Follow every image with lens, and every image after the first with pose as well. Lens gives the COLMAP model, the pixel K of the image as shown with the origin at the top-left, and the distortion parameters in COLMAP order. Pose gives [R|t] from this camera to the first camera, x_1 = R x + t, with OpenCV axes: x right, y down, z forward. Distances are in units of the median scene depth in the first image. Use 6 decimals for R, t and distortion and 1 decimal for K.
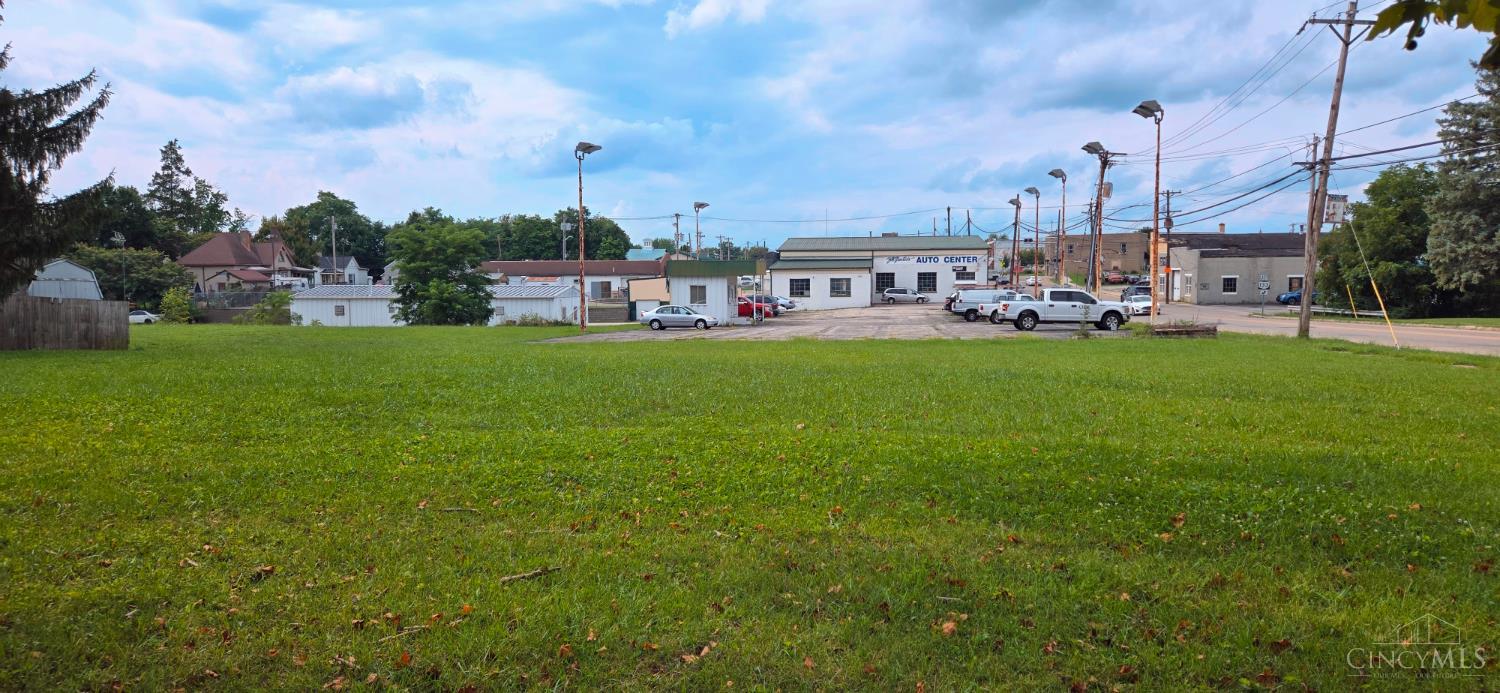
lens RADIAL K [[1019.9, 0, 750.0], [0, 1019.9, 346.5], [0, 0, 1]] dist [0.094371, -0.095473]
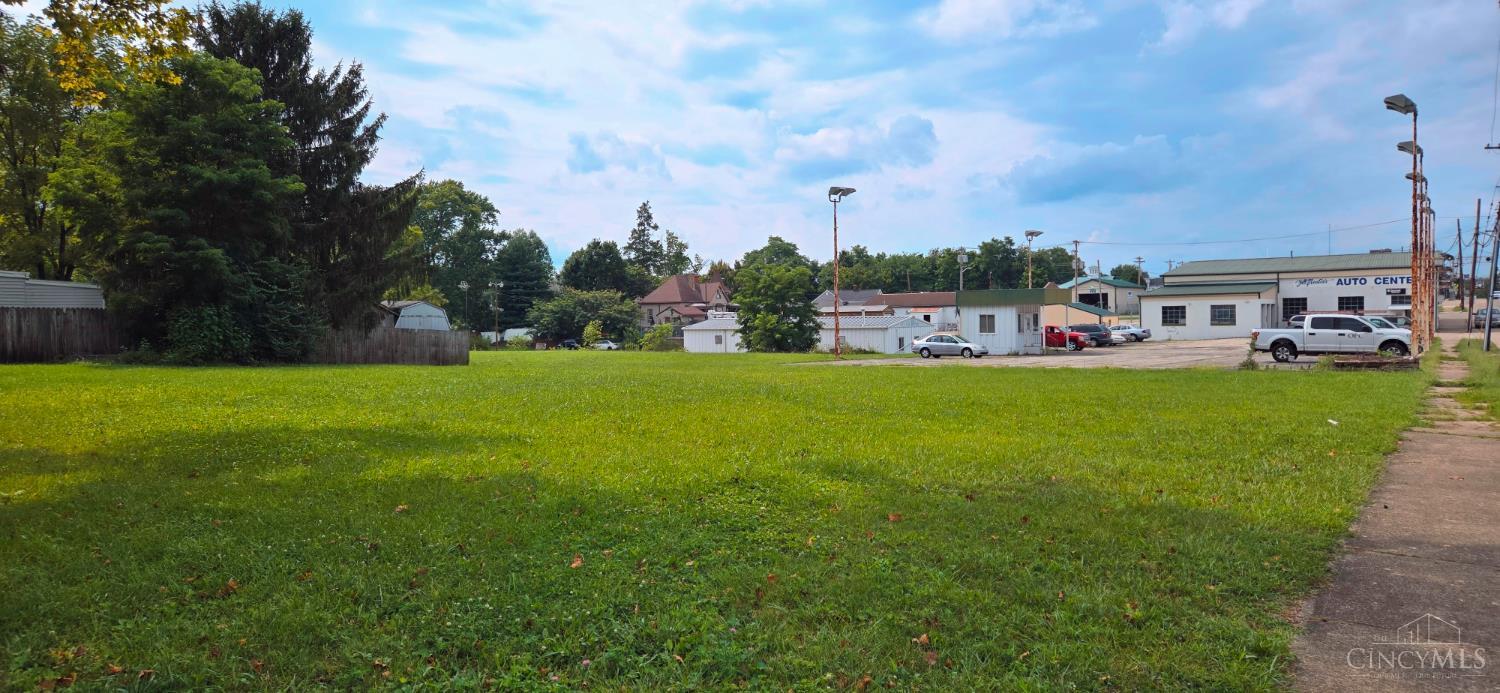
lens RADIAL K [[1019.9, 0, 750.0], [0, 1019.9, 346.5], [0, 0, 1]] dist [0.094371, -0.095473]
pose [[0.883293, 0.005024, -0.468794, 0.137549], [-0.019105, 0.999498, -0.025287, 0.001220], [0.468431, 0.031292, 0.882946, -0.005204]]
